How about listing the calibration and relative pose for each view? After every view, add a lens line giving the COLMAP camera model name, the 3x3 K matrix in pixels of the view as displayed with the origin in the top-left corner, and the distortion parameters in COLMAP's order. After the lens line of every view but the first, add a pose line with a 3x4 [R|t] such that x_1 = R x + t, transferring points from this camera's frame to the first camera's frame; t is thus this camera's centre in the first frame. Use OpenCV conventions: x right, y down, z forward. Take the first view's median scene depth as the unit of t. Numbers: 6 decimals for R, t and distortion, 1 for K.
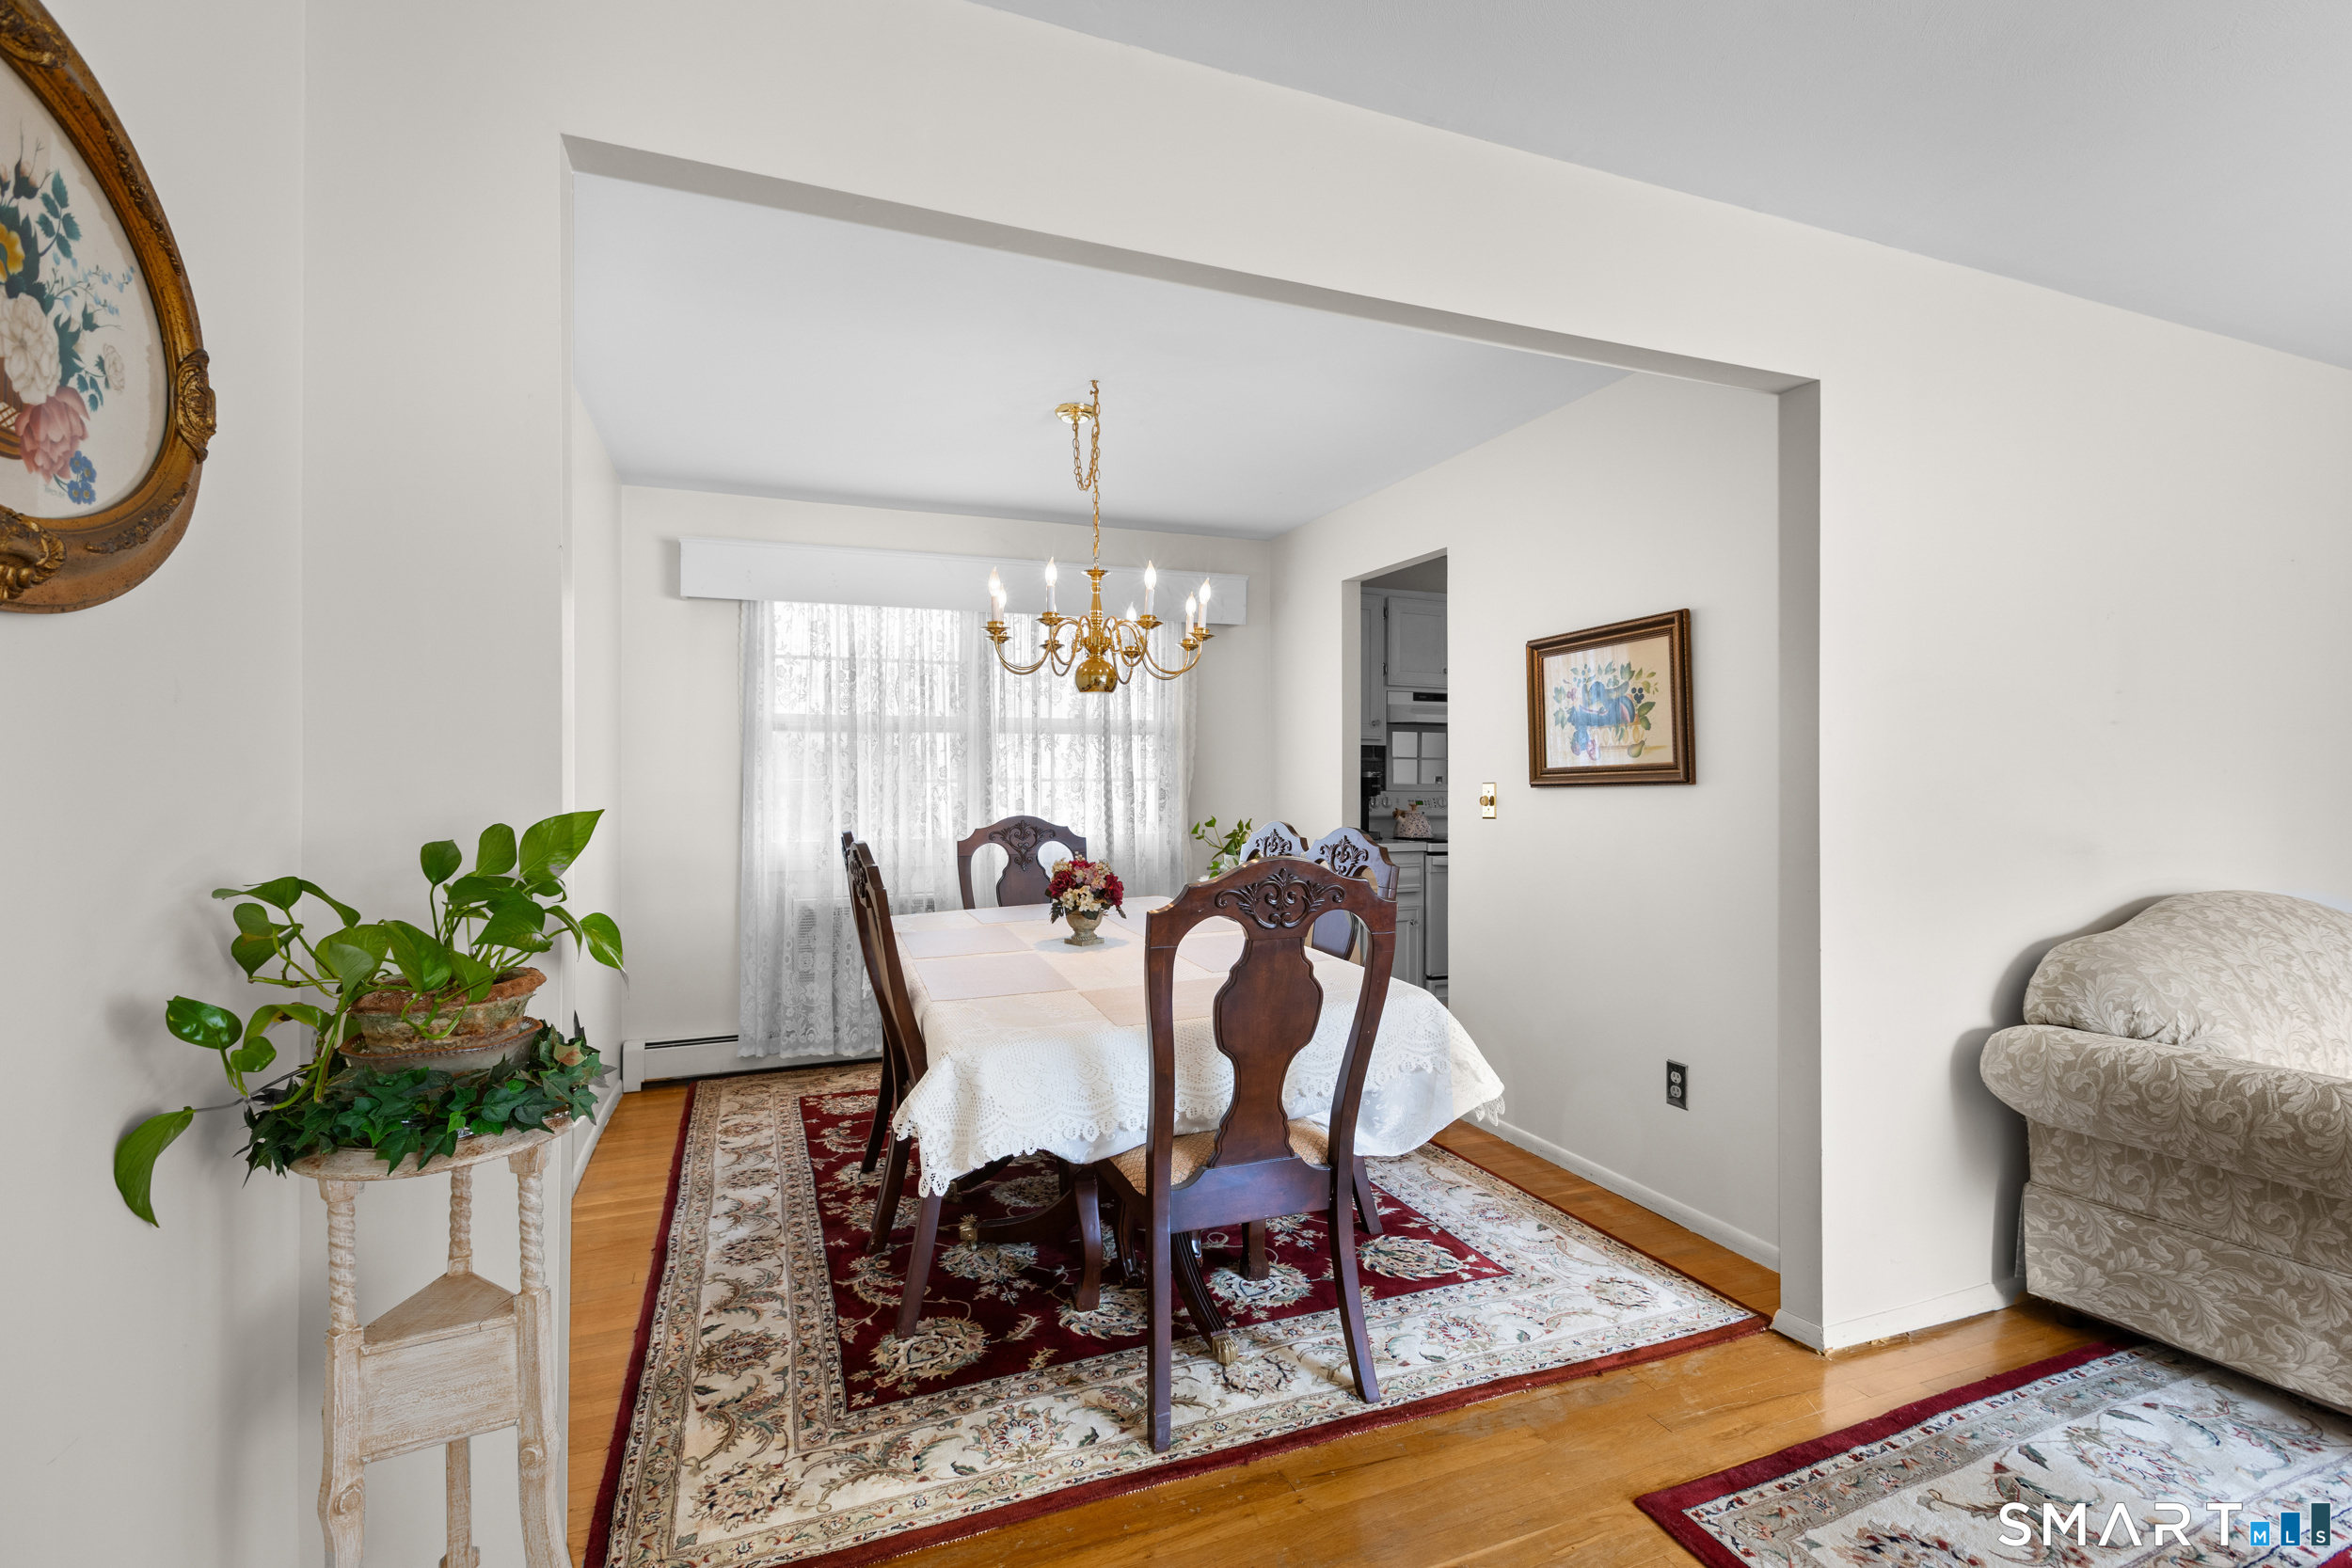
lens RADIAL K [[1034.8, 0, 1176.0], [0, 1034.8, 784.0], [0, 0, 1]] dist [-0.001355, -0.000465]
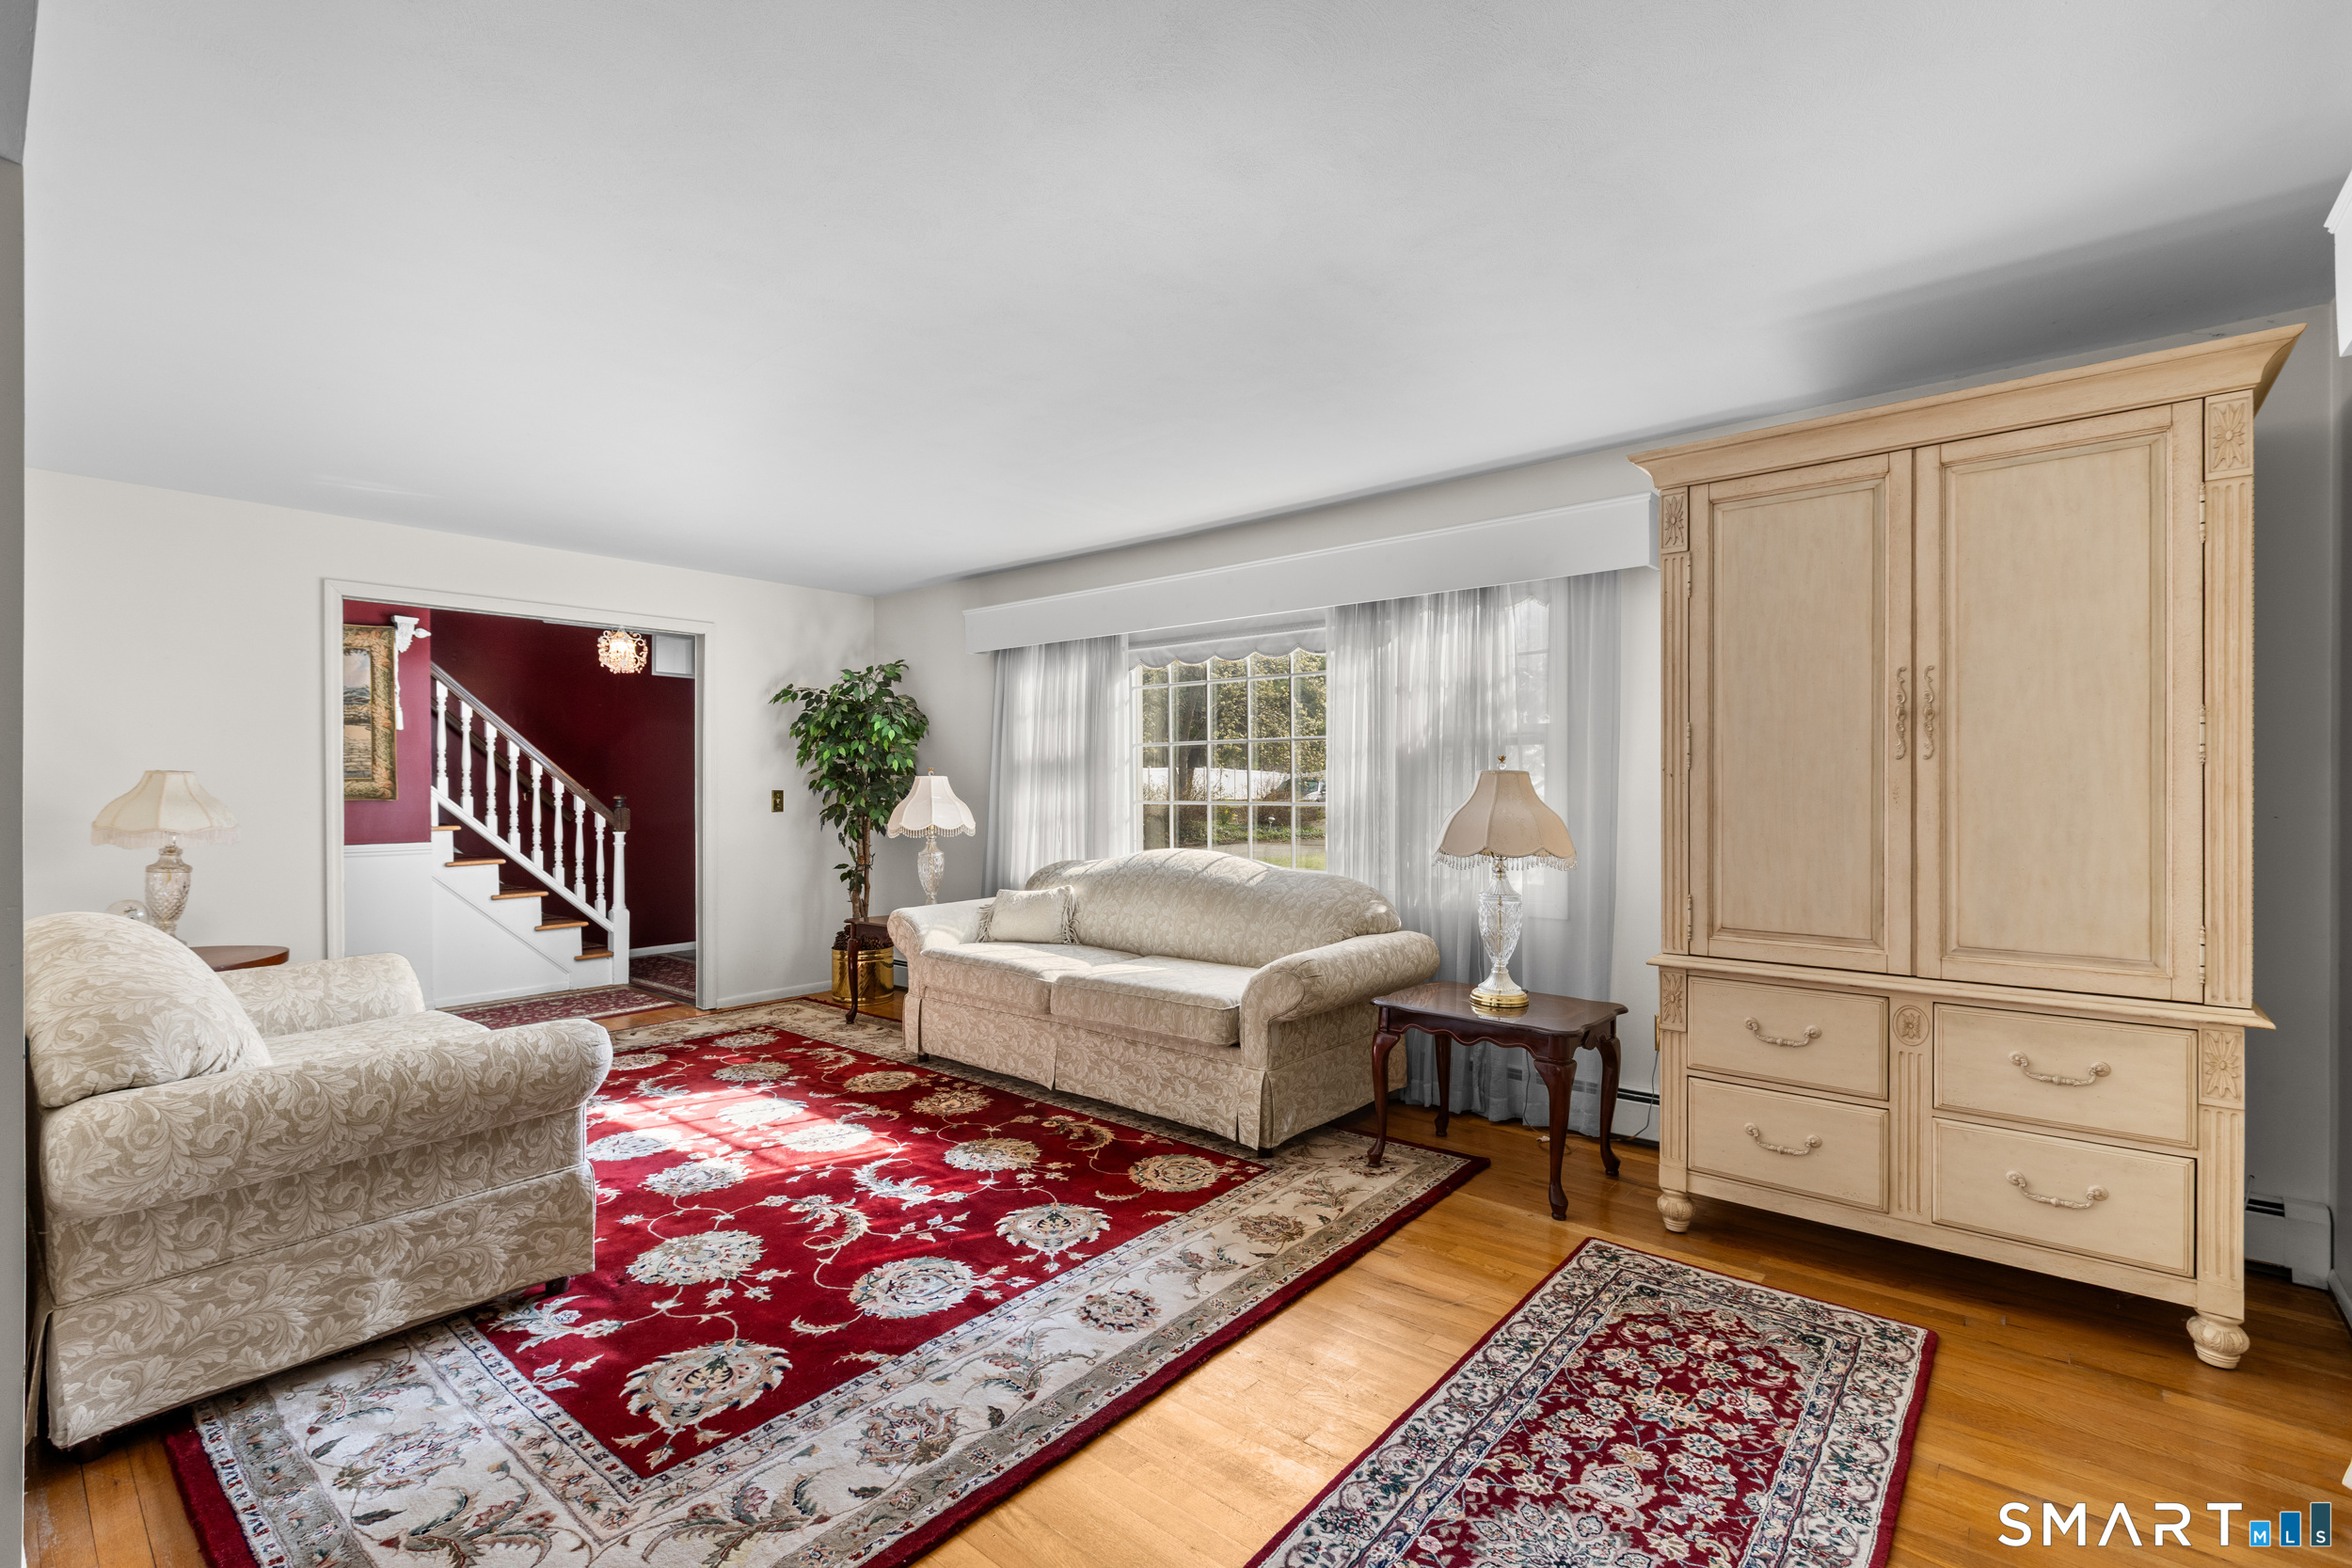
lens RADIAL K [[1034.8, 0, 1176.0], [0, 1034.8, 784.0], [0, 0, 1]] dist [-0.001355, -0.000465]
pose [[-0.471169, 0.009194, 0.881995, -0.307305], [0.003506, 0.999957, -0.008551, -0.000836], [-0.882036, -0.000936, -0.471181, 0.724974]]
